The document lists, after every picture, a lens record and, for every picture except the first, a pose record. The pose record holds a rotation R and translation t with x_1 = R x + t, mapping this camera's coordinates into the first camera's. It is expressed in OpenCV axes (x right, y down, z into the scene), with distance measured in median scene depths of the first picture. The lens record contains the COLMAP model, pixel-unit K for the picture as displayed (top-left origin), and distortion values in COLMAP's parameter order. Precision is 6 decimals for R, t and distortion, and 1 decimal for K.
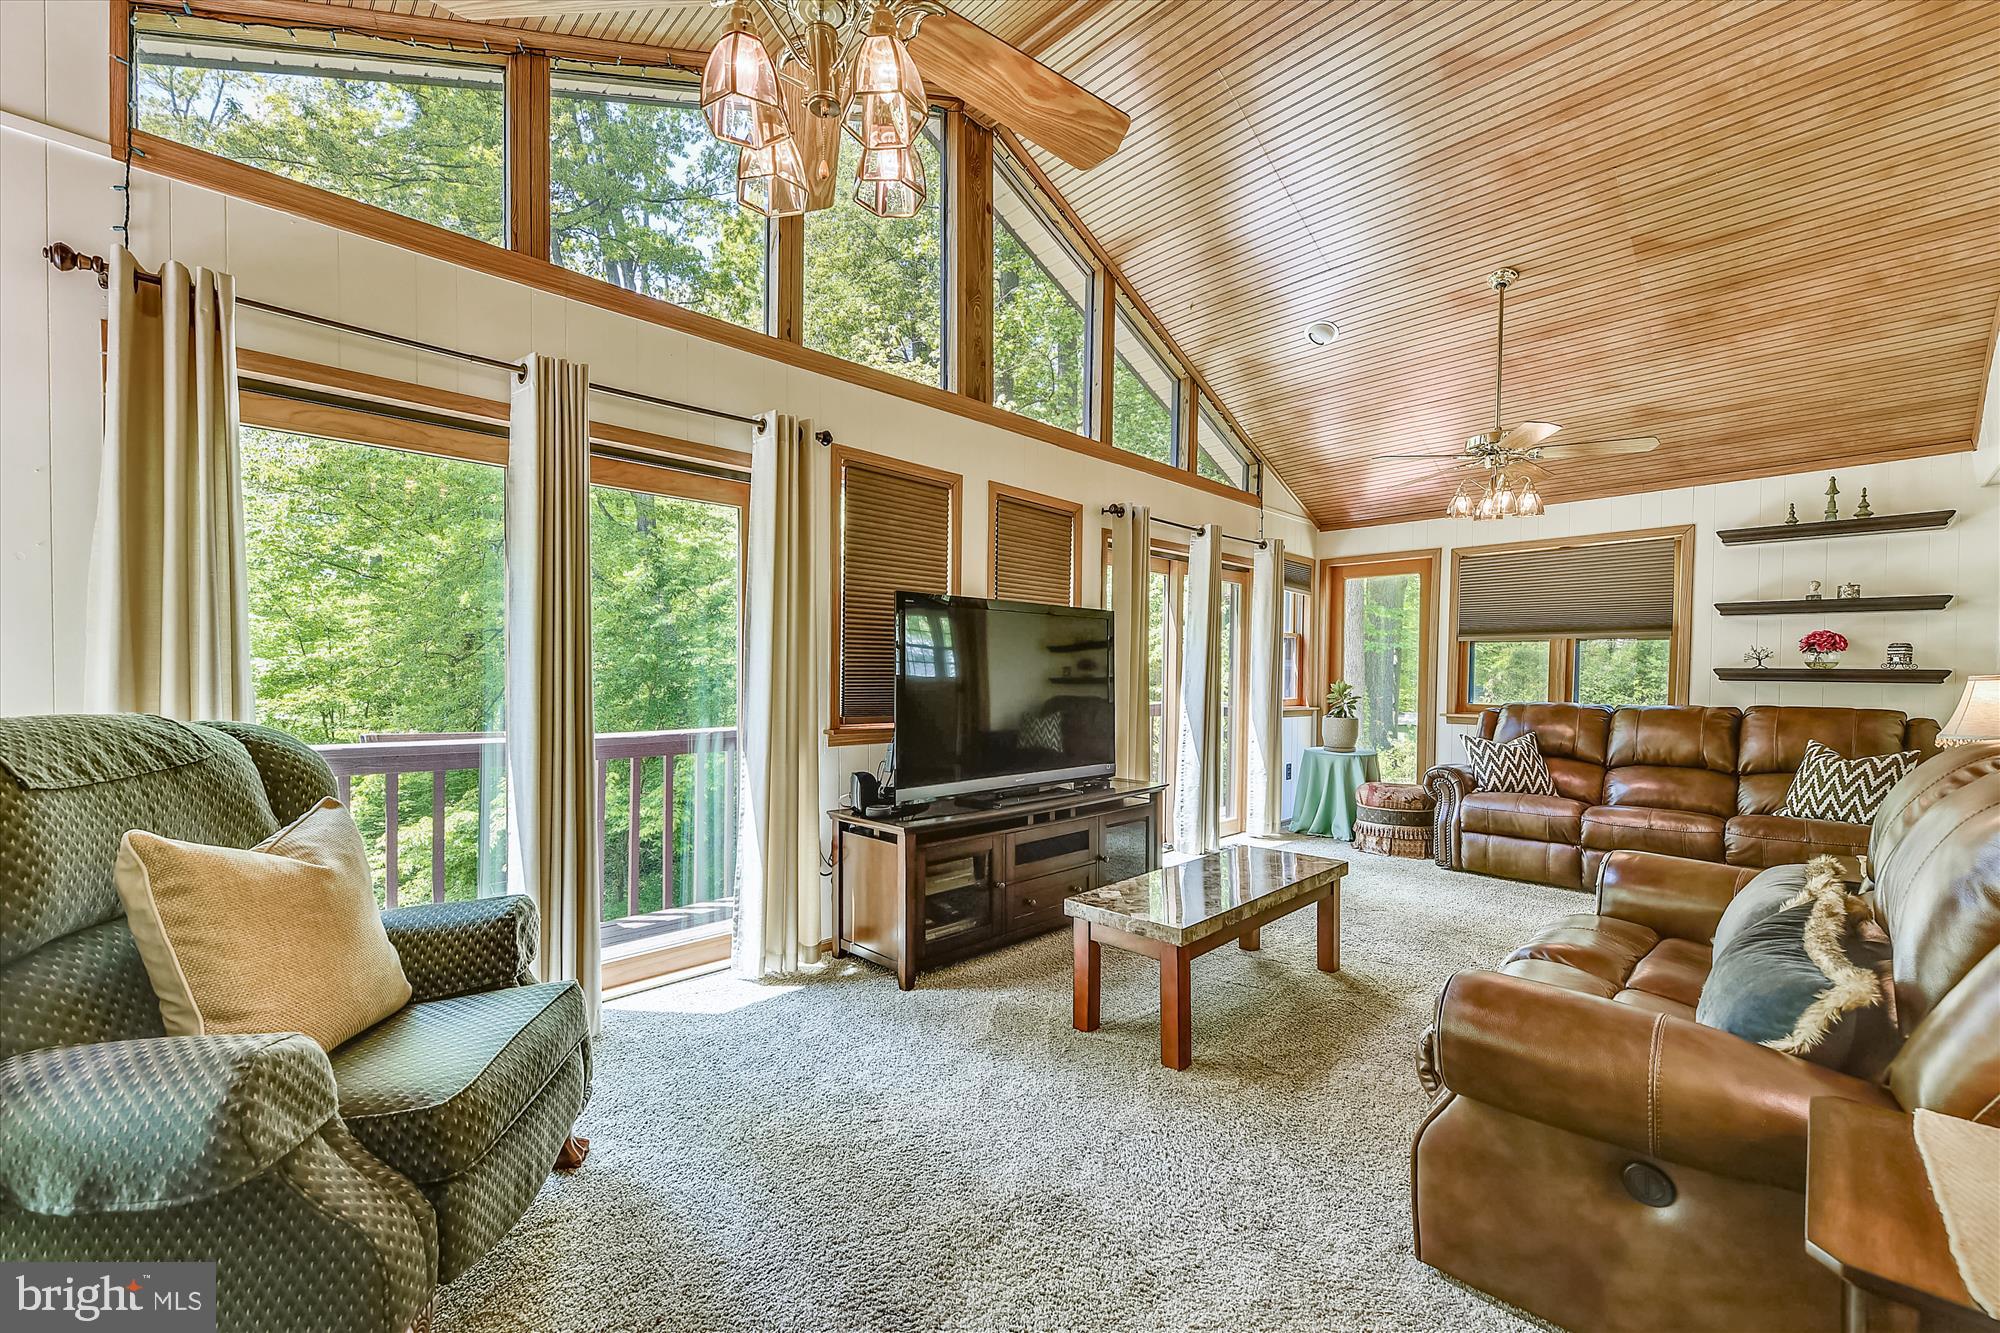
lens RADIAL K [[808.6, 0, 1001.5], [0, 808.6, 677.3], [0, 0, 1]] dist [0.003605, -0.000561]
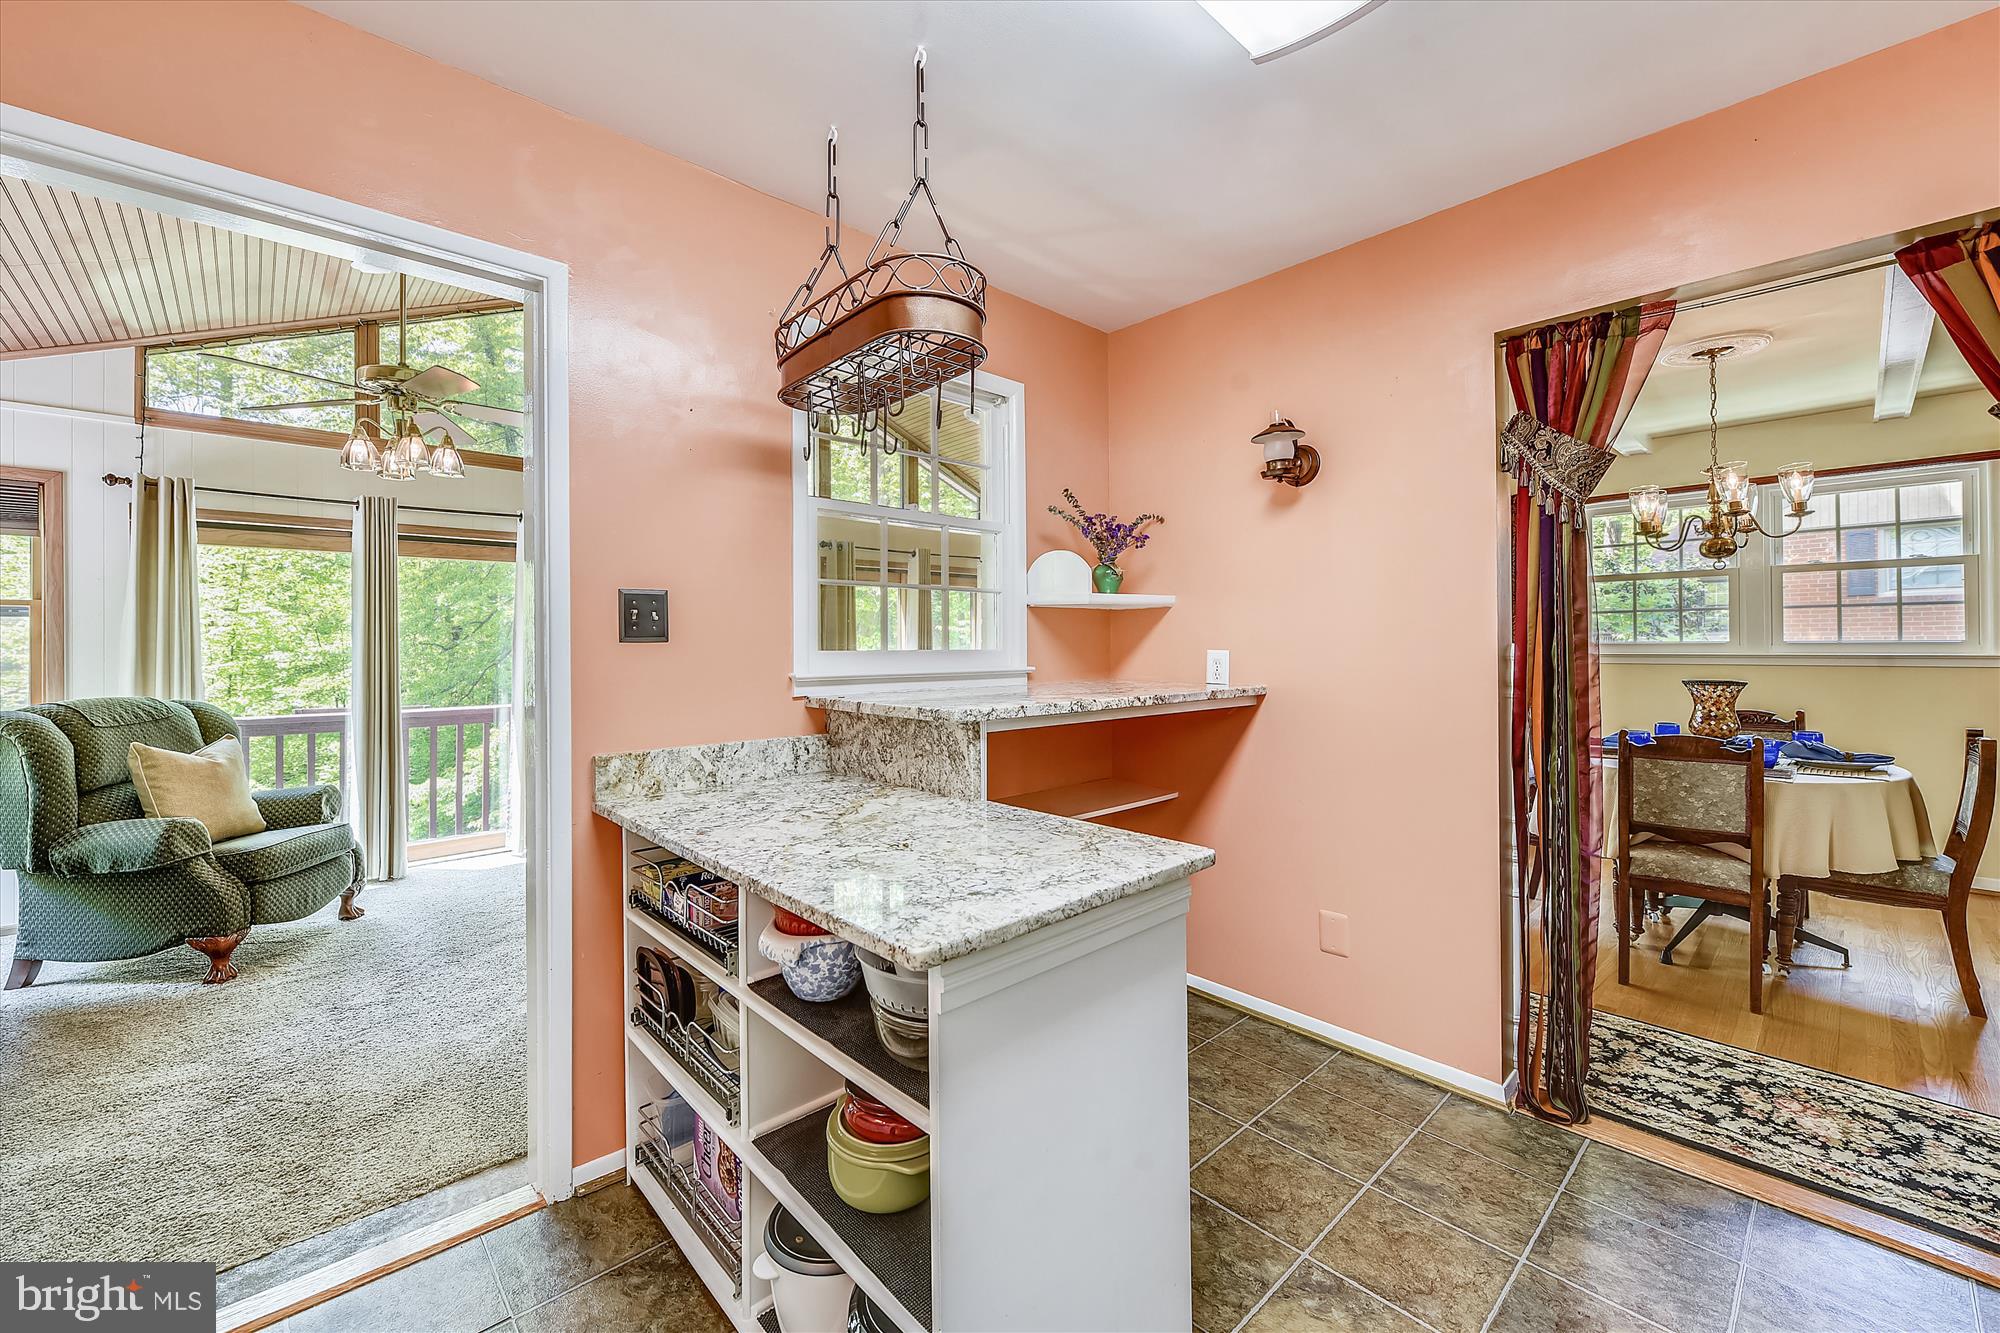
lens RADIAL K [[806.2, 0, 1001.9], [0, 806.2, 625.7], [0, 0, 1]] dist [-0.003316, -0.000253]
pose [[0.999628, -0.021352, -0.016953, 1.141158], [0.020790, 0.999249, -0.032689, -0.022059], [0.017638, 0.032324, 0.999322, -0.992253]]
